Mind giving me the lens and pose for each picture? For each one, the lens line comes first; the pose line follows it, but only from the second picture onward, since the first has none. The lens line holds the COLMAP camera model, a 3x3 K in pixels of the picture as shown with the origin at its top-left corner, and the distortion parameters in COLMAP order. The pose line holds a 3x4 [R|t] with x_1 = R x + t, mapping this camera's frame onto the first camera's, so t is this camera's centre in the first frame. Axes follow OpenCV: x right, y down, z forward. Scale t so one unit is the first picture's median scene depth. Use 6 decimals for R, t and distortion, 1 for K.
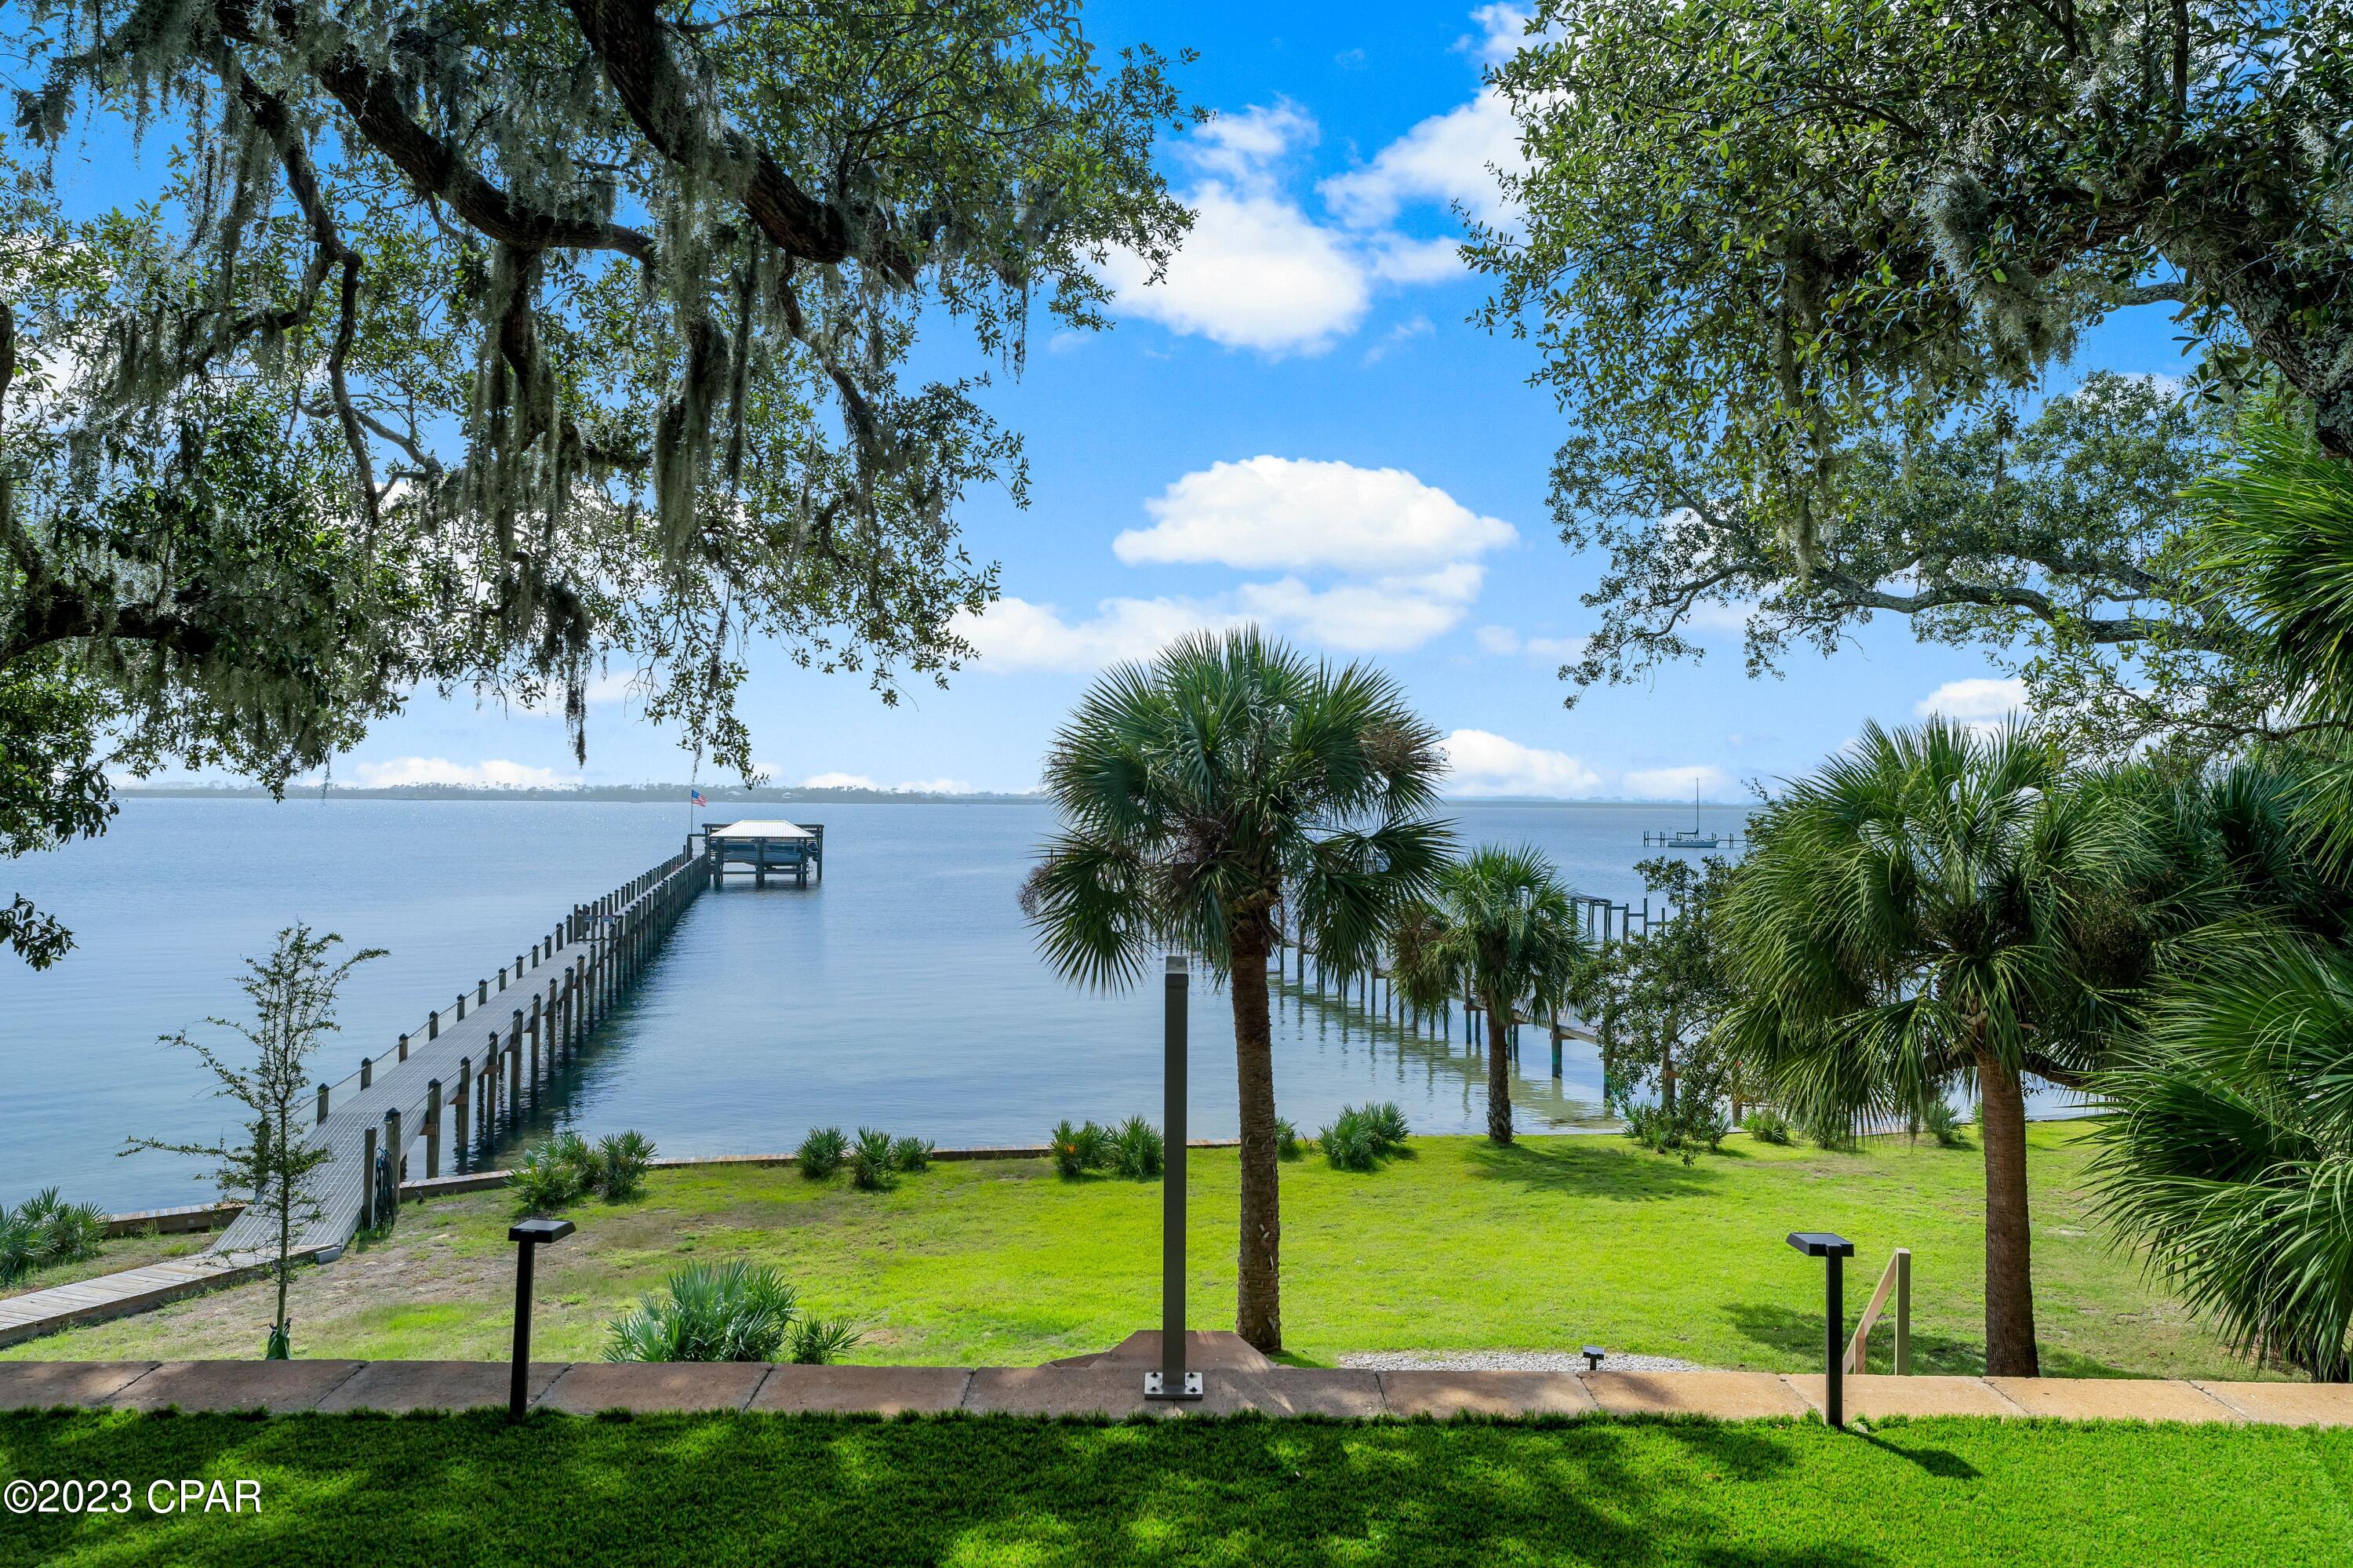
lens RADIAL K [[1621.2, 0, 1178.9], [0, 1621.2, 776.7], [0, 0, 1]] dist [-0.000246, -0.003182]
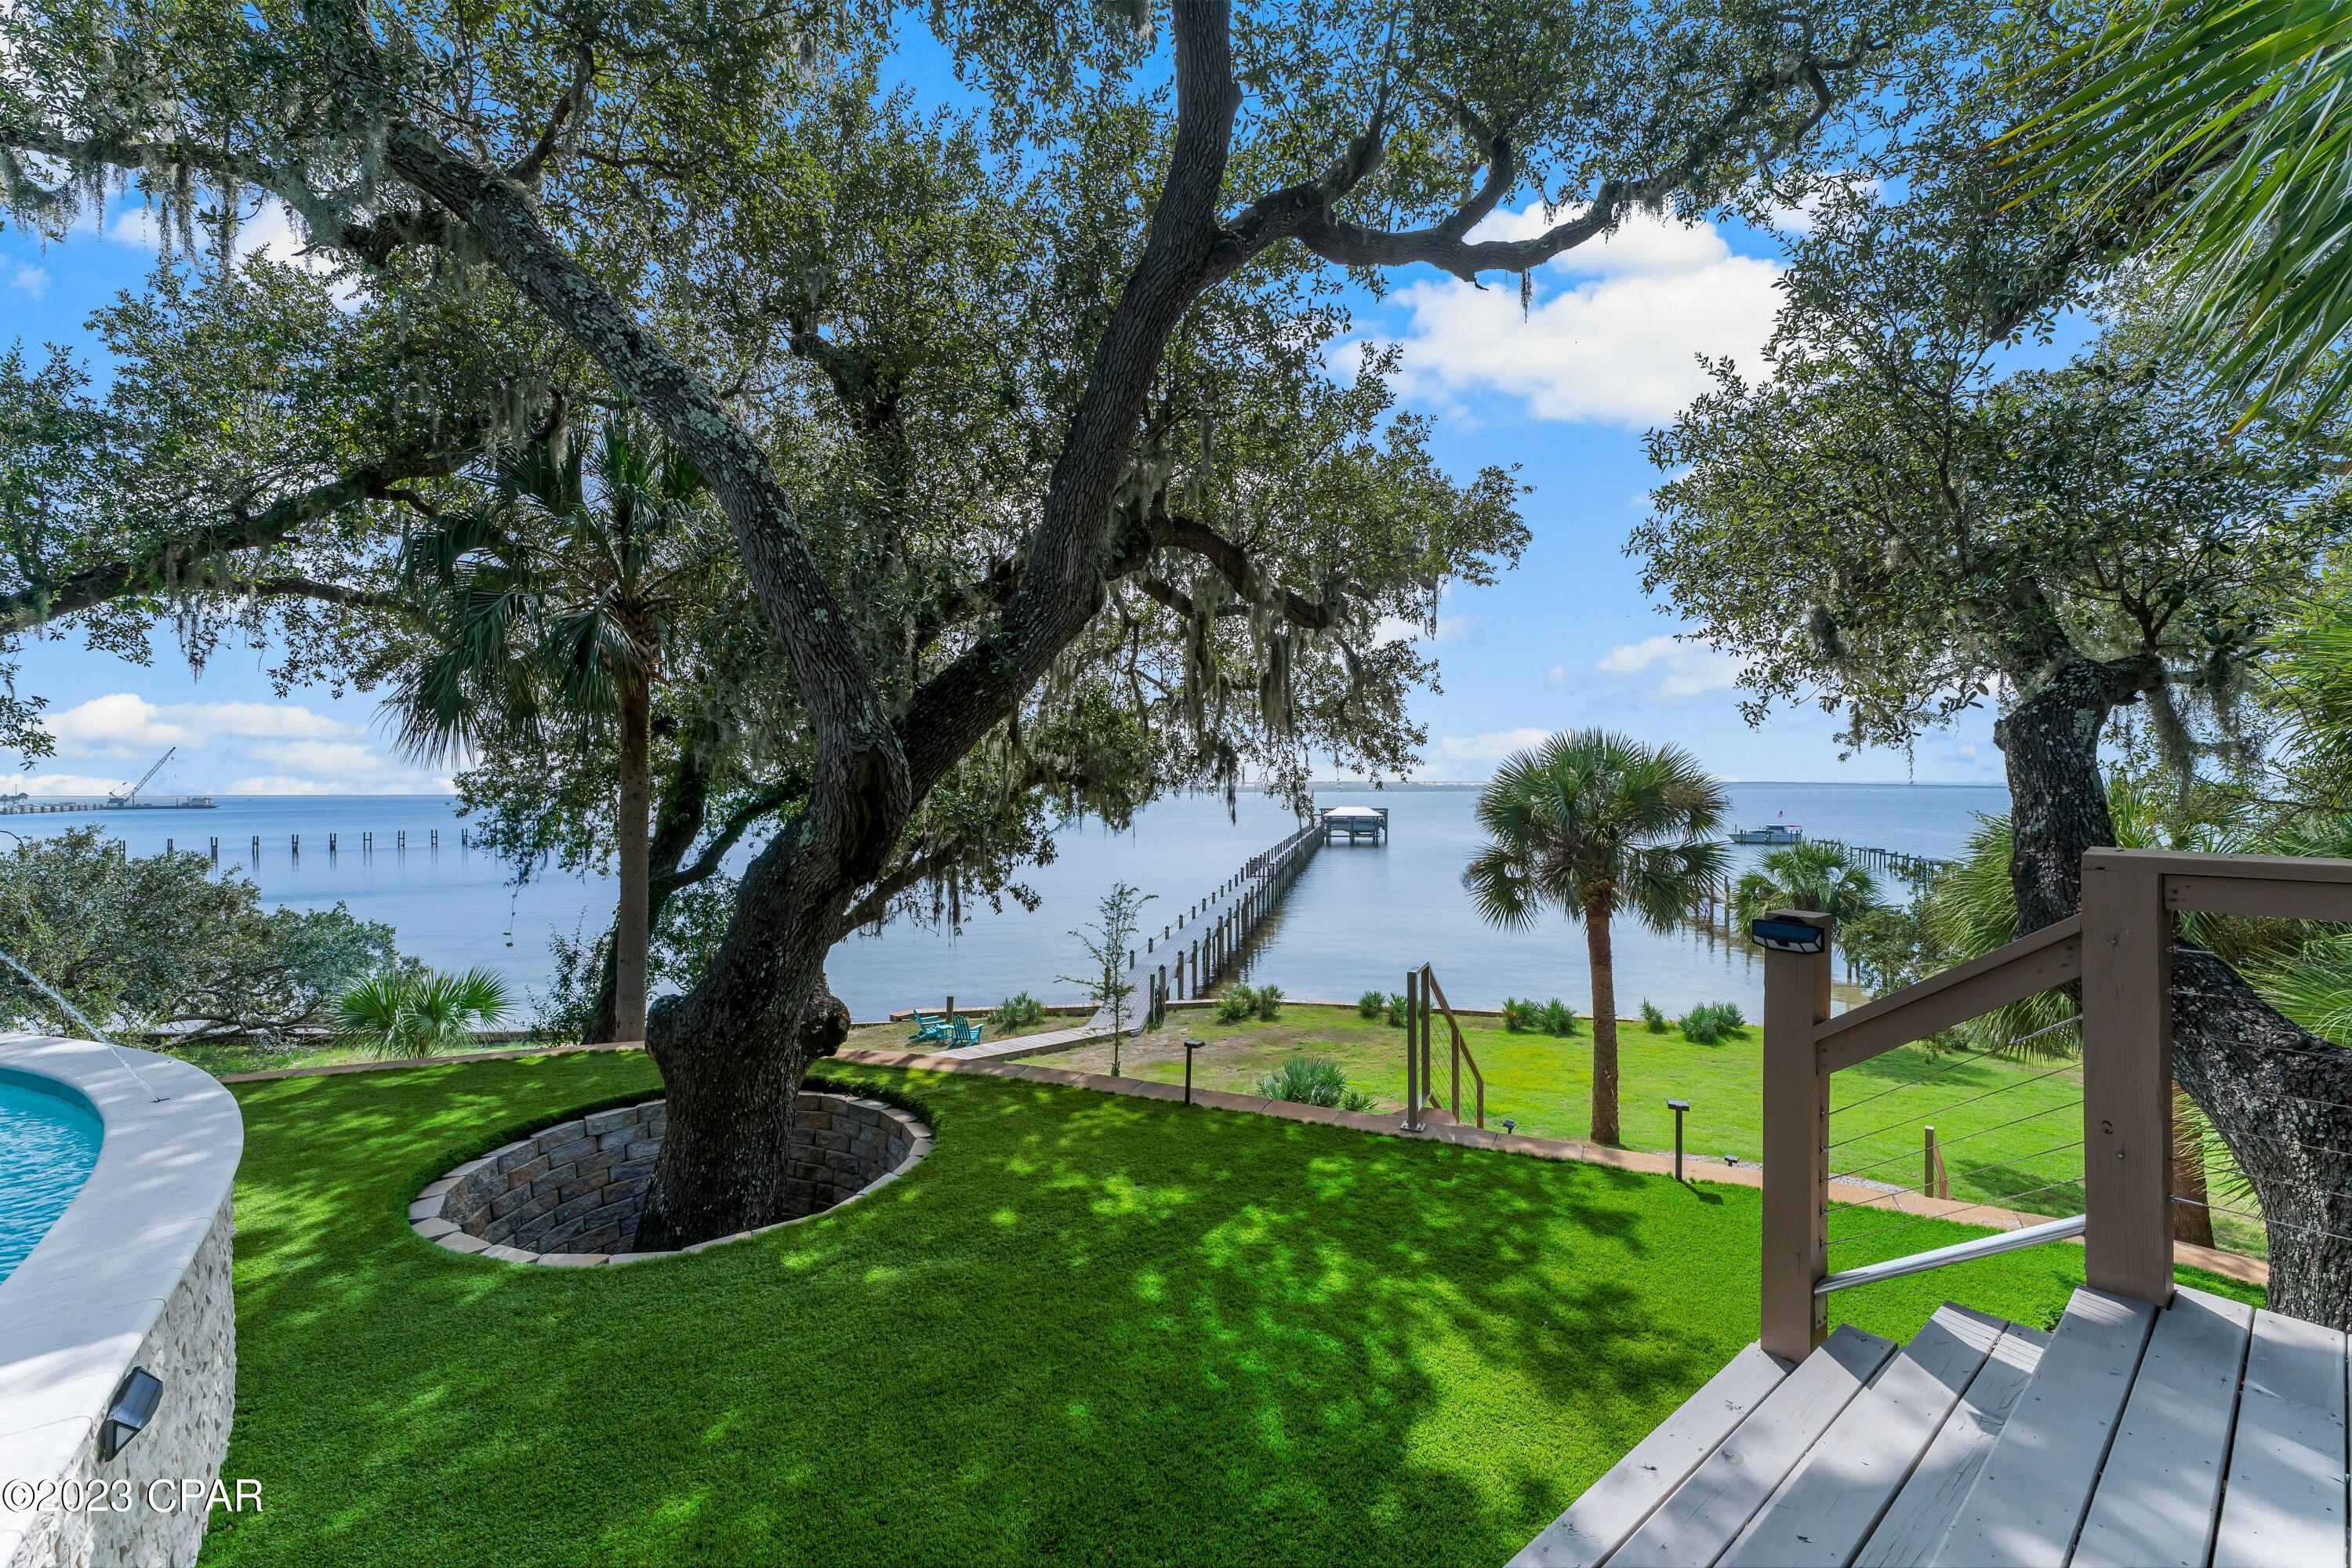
lens RADIAL K [[954.4, 0, 1172.9], [0, 954.4, 781.4], [0, 0, 1]] dist [0.002357, -0.000047]
pose [[0.904128, -0.012760, -0.427071, 0.074083], [0.015032, 0.999885, 0.001949, -0.047018], [0.426997, -0.008182, 0.904216, -0.137064]]
